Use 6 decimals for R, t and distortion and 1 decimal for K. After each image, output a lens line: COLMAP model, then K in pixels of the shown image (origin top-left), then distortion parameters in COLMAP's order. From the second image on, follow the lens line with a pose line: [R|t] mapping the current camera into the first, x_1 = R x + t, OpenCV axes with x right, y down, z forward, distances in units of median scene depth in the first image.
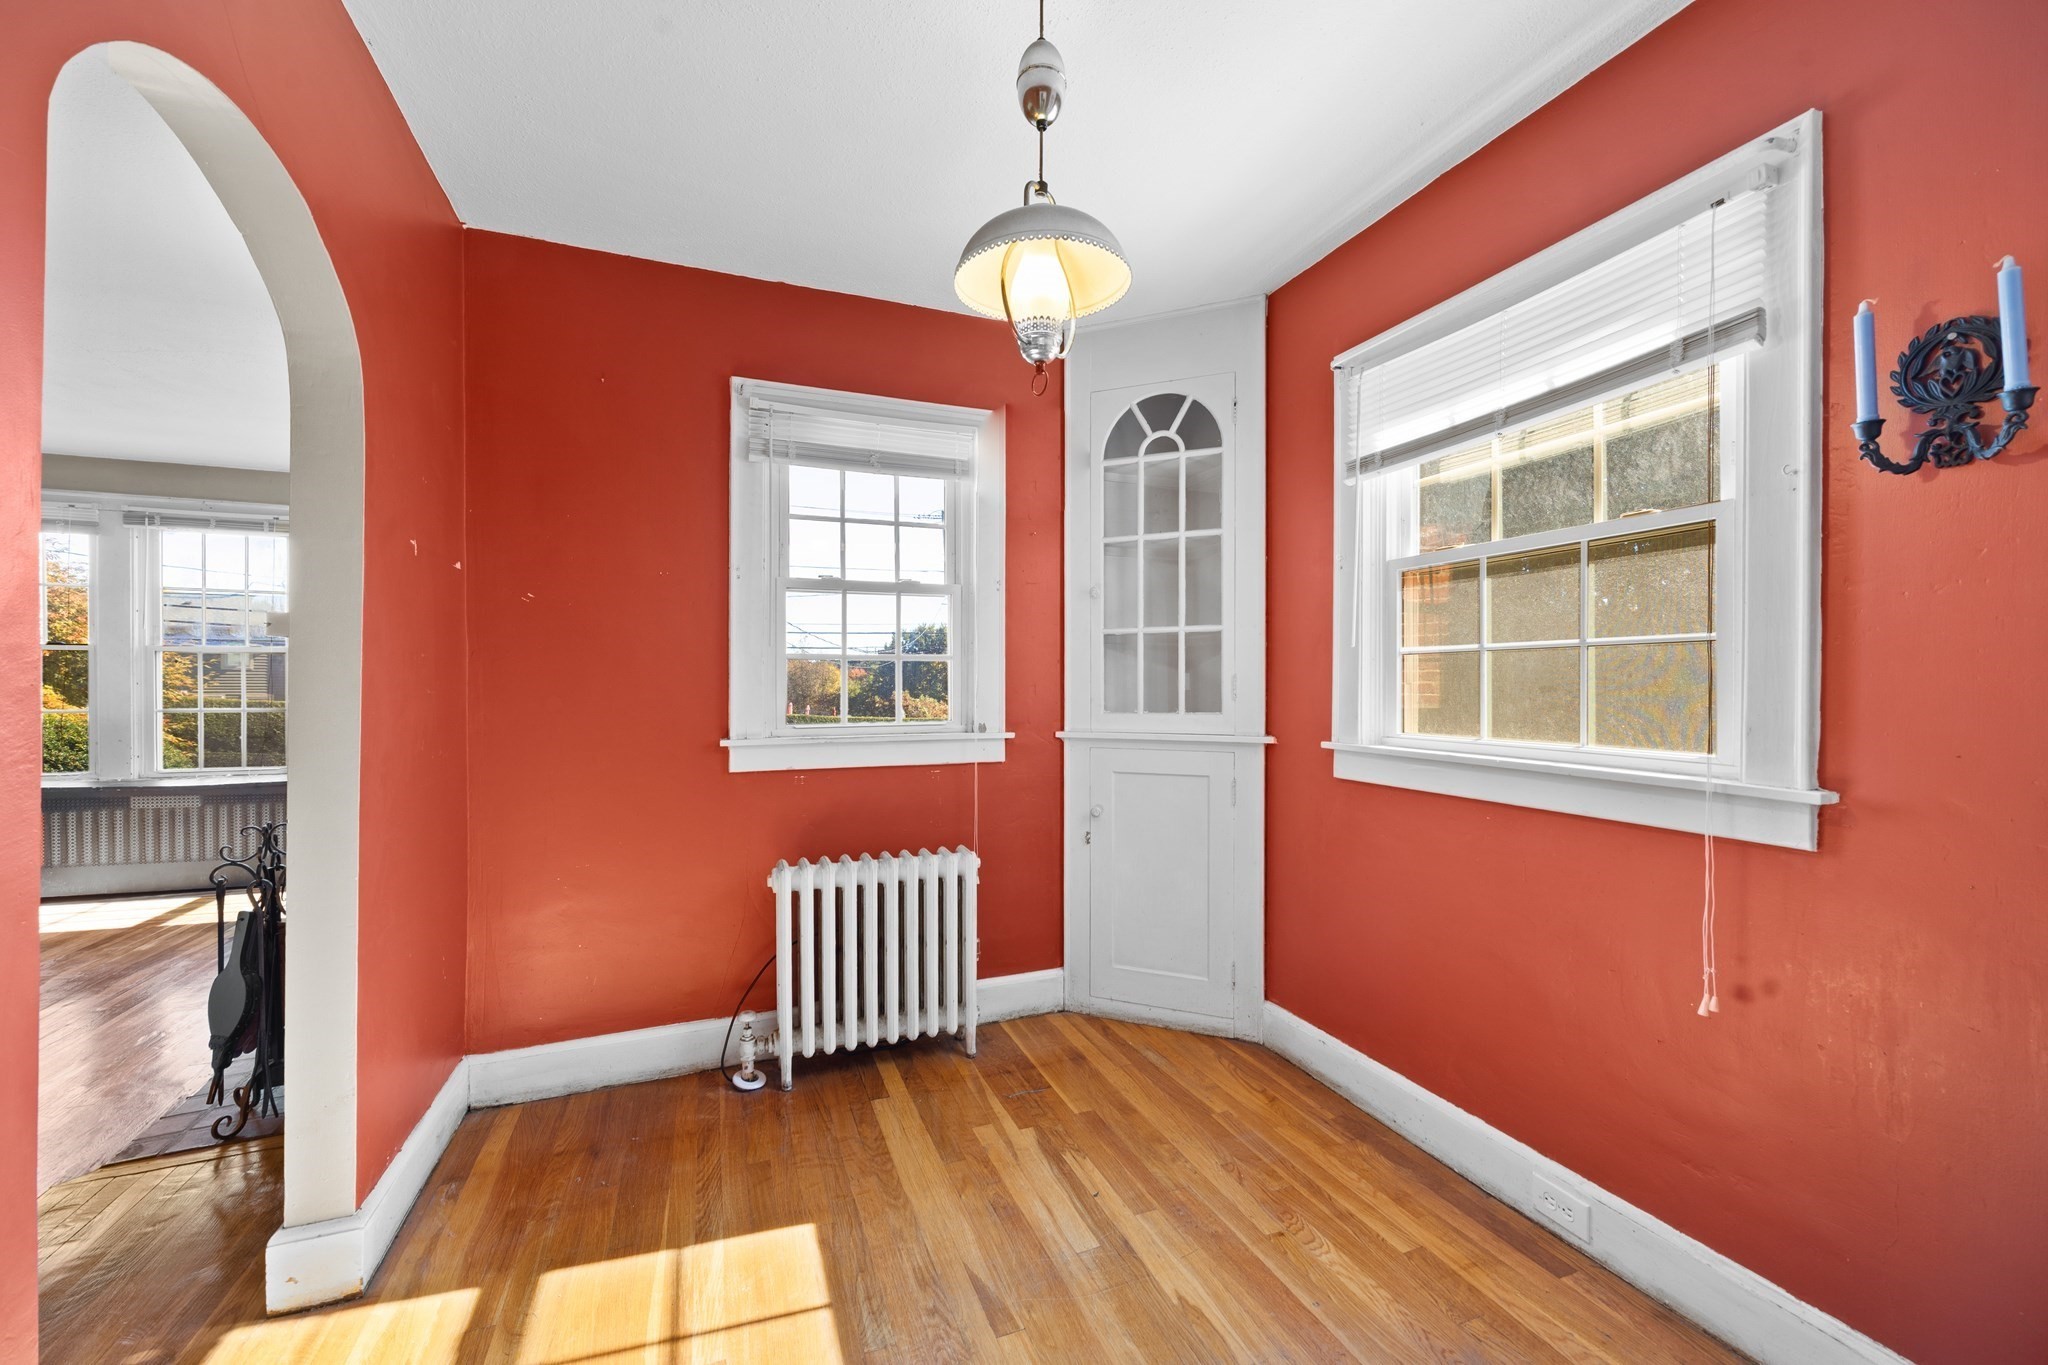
lens RADIAL K [[777.5, 0, 1024.0], [0, 777.5, 682.5], [0, 0, 1]] dist [-0.004167, -0.000242]
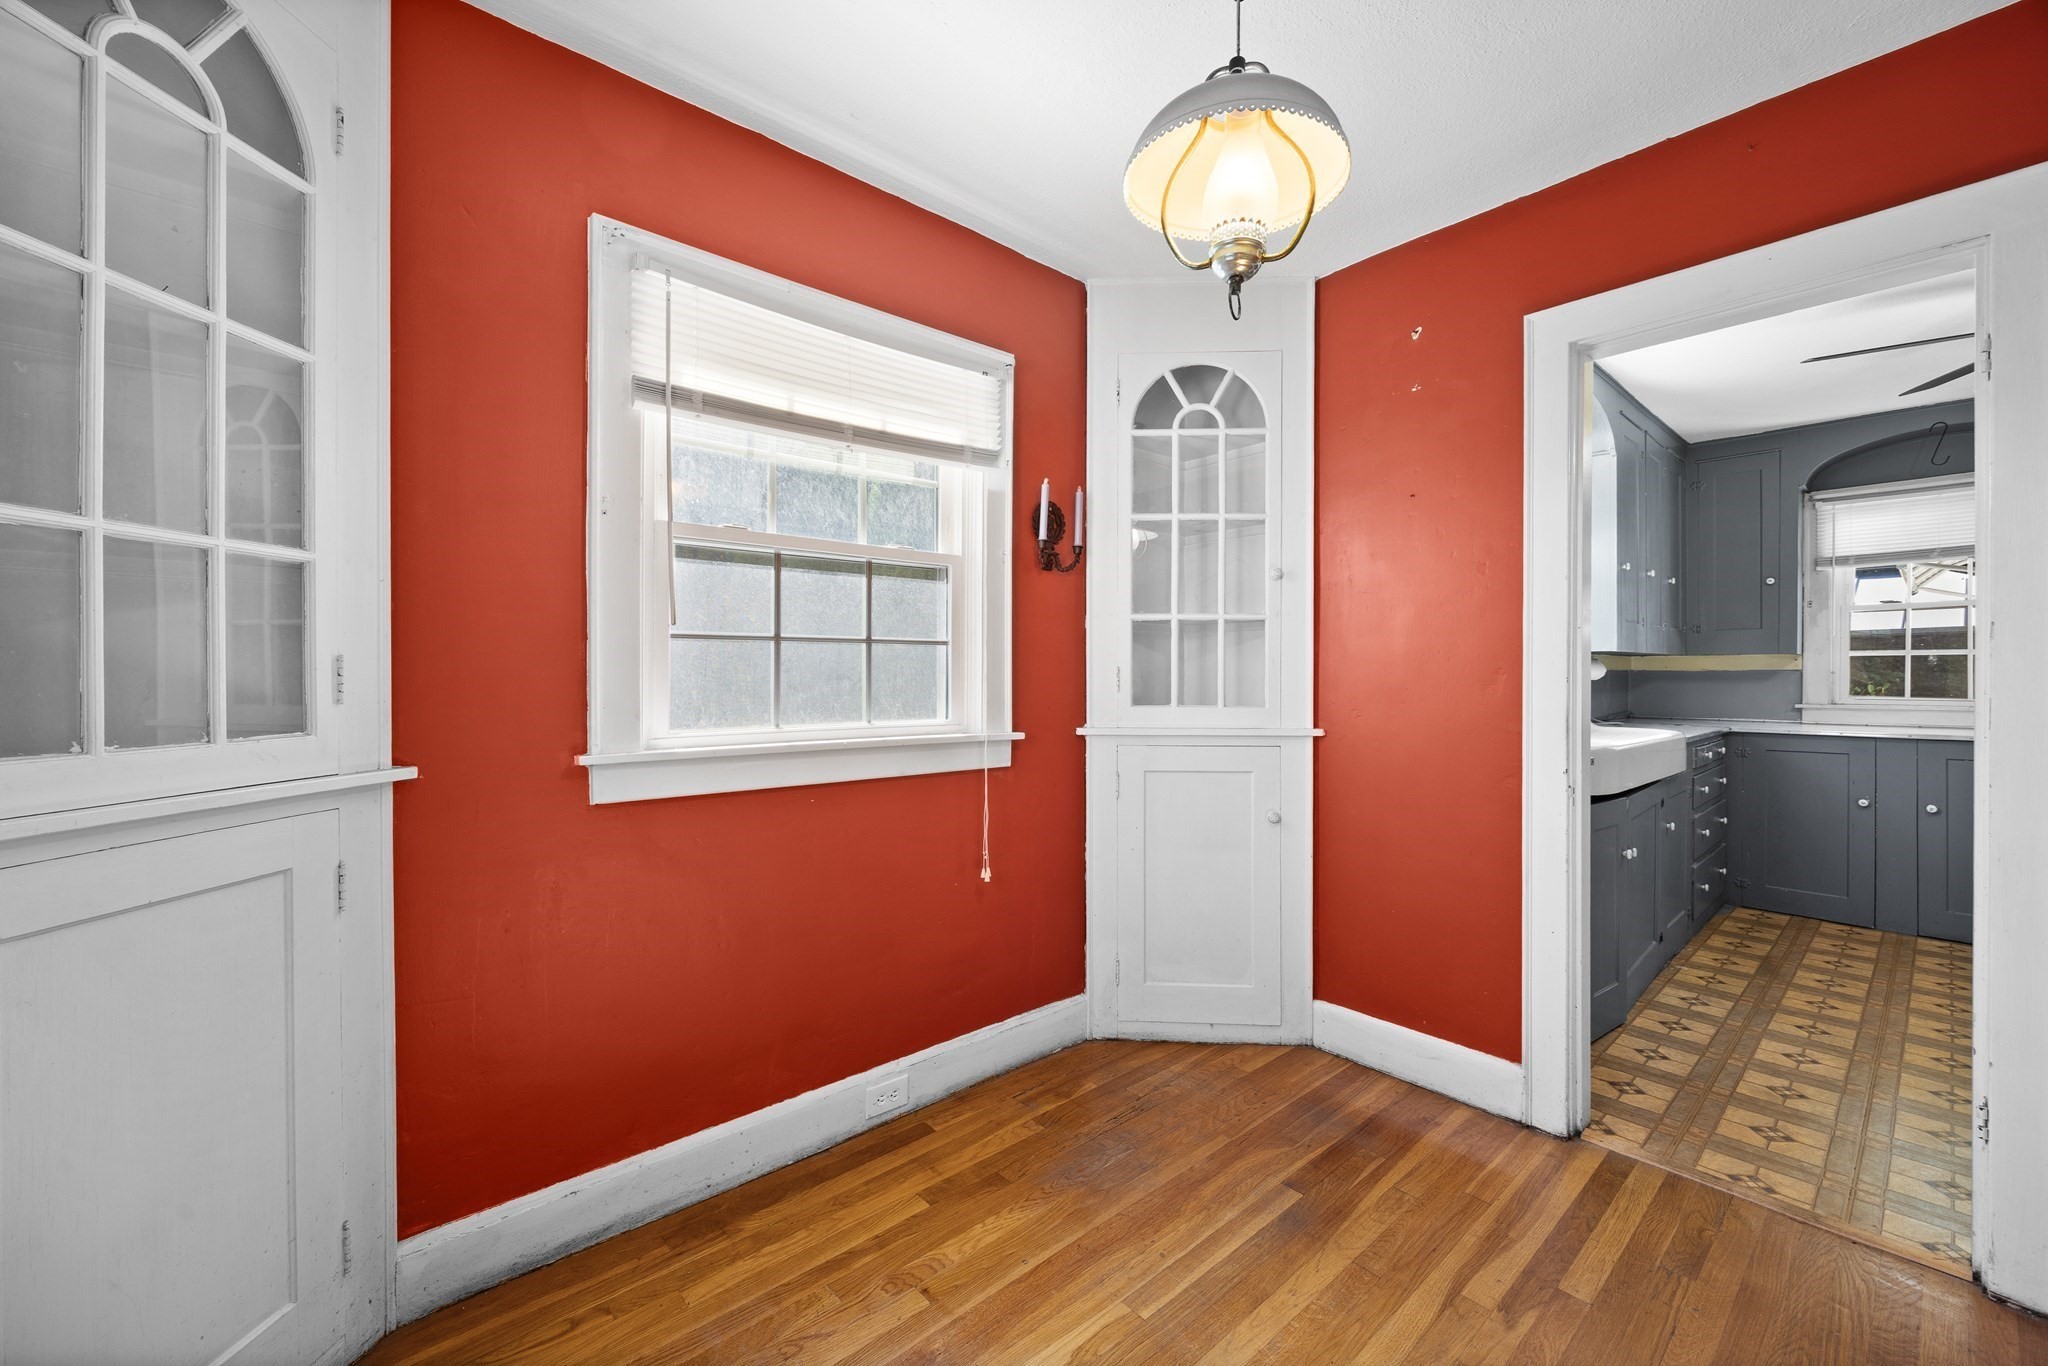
lens RADIAL K [[777.5, 0, 1024.0], [0, 777.5, 683.0], [0, 0, 1]] dist [-0.004167, -0.000242]
pose [[-0.306335, -0.008019, 0.951890, -0.524718], [-0.000570, 0.999966, 0.008240, 0.006599], [-0.951924, 0.001982, -0.306329, 1.122545]]
